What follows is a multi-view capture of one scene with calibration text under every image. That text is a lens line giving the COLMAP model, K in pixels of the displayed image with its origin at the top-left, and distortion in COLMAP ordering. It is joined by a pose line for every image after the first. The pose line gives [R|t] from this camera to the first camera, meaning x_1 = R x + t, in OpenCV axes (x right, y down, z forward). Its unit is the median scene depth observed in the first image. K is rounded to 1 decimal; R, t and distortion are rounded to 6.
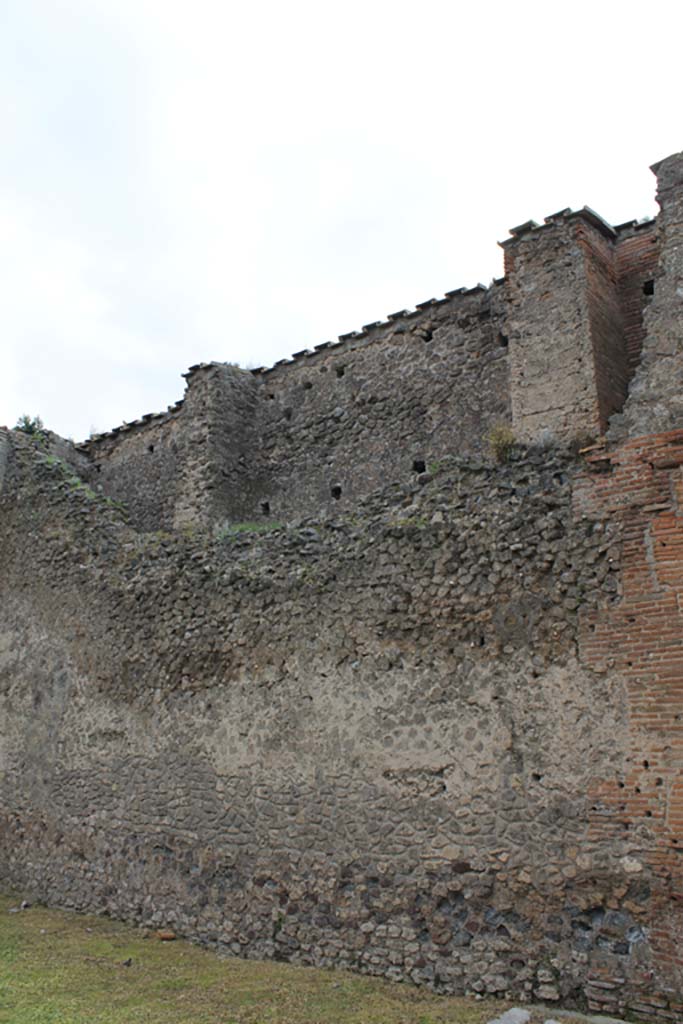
lens RADIAL K [[861.8, 0, 332.8], [0, 861.8, 507.1], [0, 0, 1]] dist [-0.166311, 0.146353]
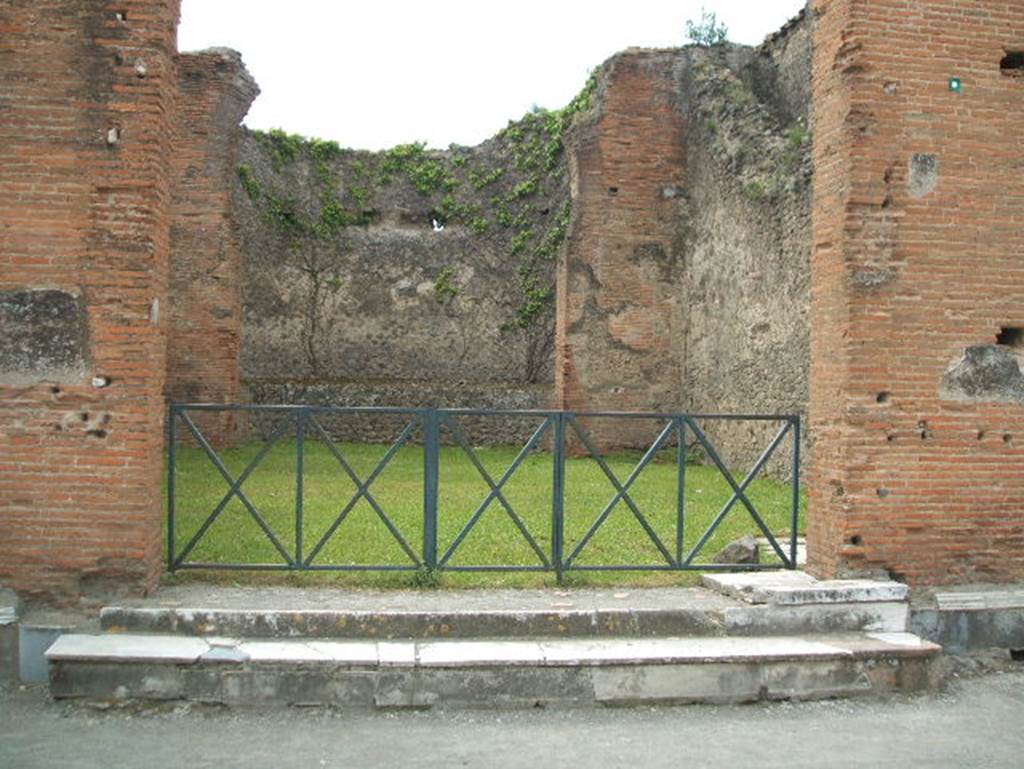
lens RADIAL K [[1169.1, 0, 494.1], [0, 1169.1, 363.0], [0, 0, 1]] dist [-0.131053, 0.000000]
pose [[0.749190, -0.029513, -0.661698, 0.454214], [0.201781, 0.961690, 0.185569, -0.042423], [0.630872, -0.272545, 0.726443, -0.344701]]
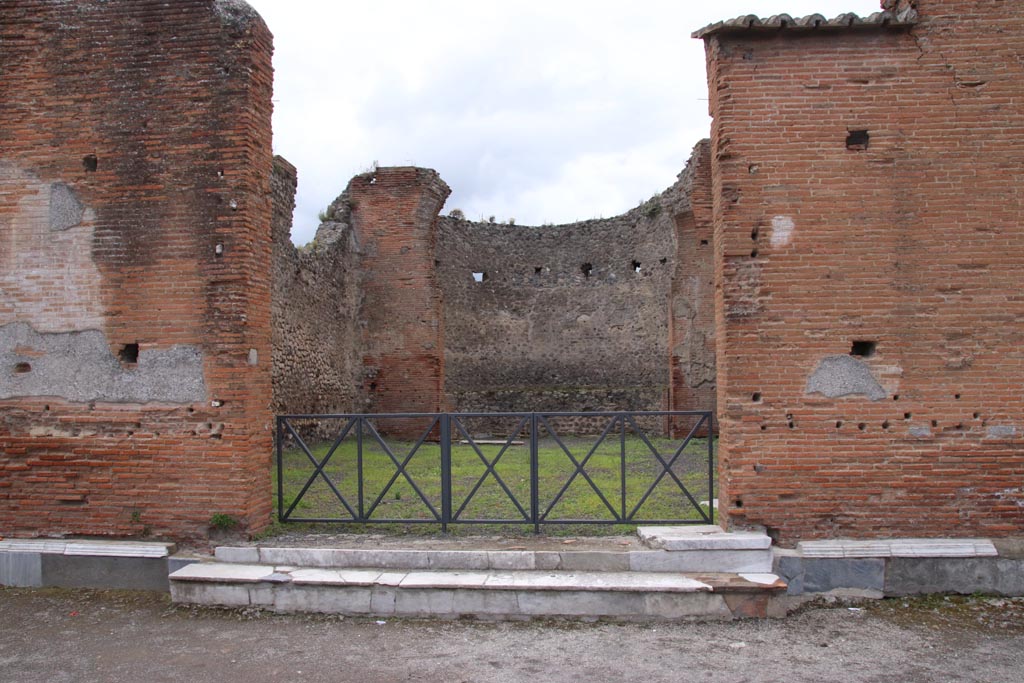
lens RADIAL K [[849.9, 0, 507.3], [0, 849.9, 344.2], [0, 0, 1]] dist [-0.129896, 0.116971]
pose [[0.580708, -0.079434, -0.810227, 0.587303], [0.273652, 0.956365, 0.102371, -0.017820], [0.766742, -0.281168, 0.577107, -0.251899]]
